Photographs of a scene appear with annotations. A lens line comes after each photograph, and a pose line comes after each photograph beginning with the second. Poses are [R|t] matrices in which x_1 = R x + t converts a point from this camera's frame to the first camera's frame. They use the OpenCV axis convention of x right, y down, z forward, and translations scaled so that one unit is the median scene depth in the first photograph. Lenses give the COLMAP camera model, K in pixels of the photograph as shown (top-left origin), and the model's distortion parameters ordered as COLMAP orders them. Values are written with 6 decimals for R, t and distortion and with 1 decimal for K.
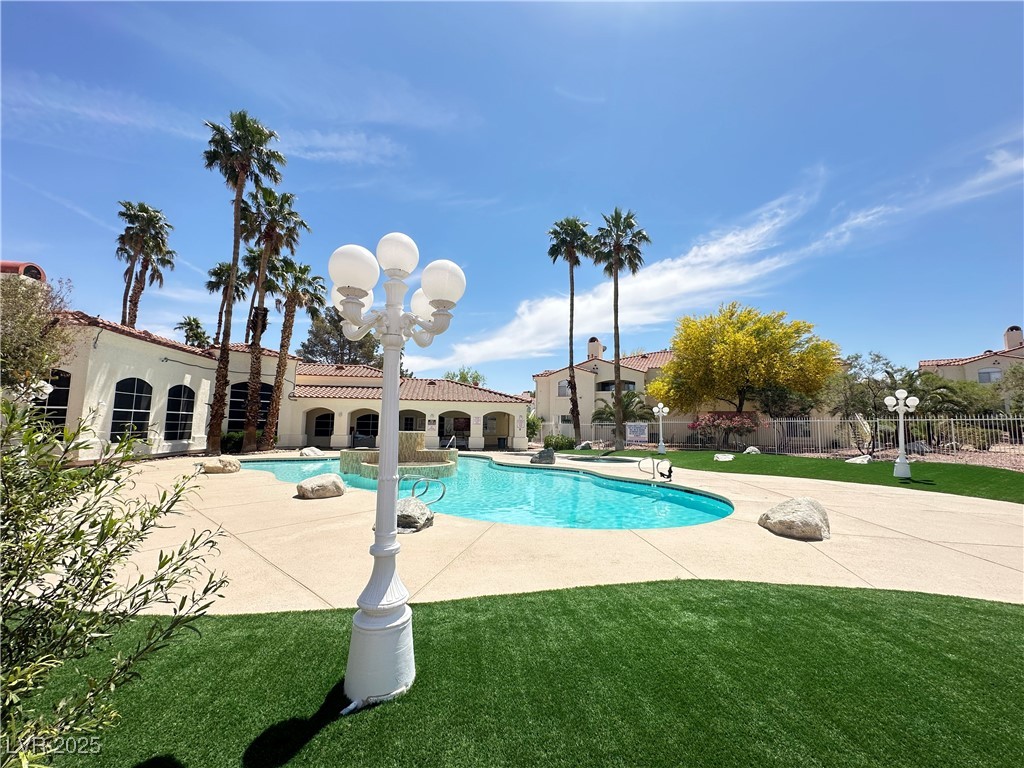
lens RADIAL K [[408.4, 0, 509.5], [0, 408.4, 389.3], [0, 0, 1]] dist [-0.002504, 0.000672]
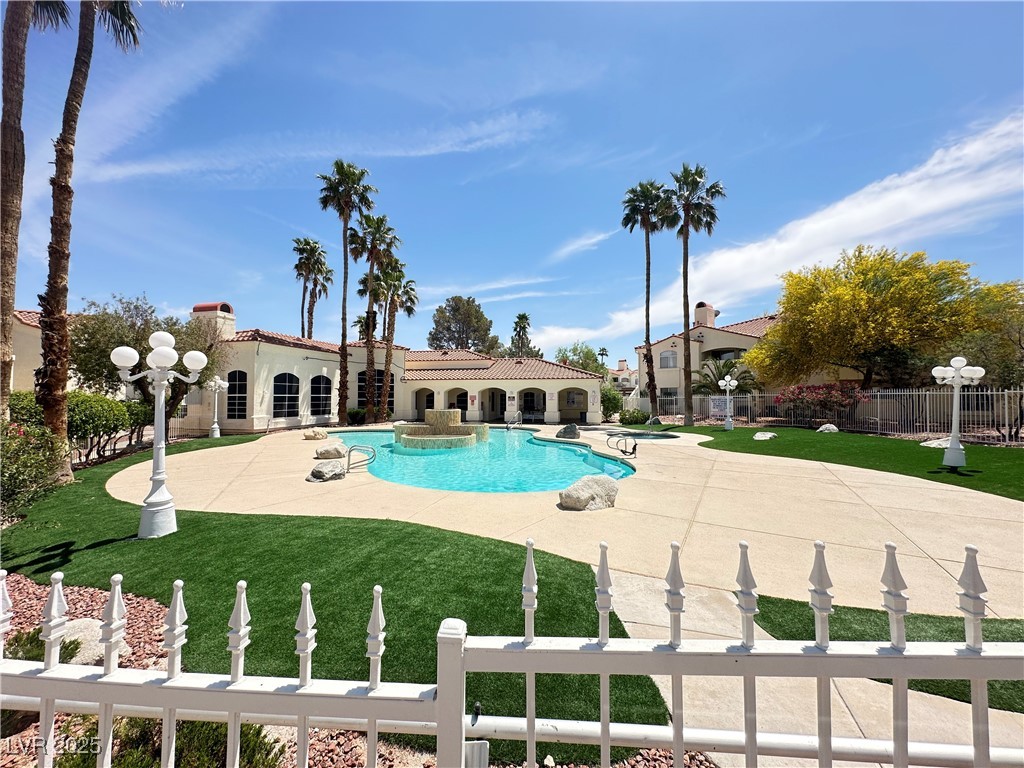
lens RADIAL K [[408.4, 0, 513.4], [0, 408.4, 389.4], [0, 0, 1]] dist [-0.002504, 0.000672]
pose [[0.929152, -0.021413, -0.369077, 0.235887], [0.047685, 0.996923, 0.062207, -0.013831], [0.366610, -0.075399, 0.927315, -0.031546]]
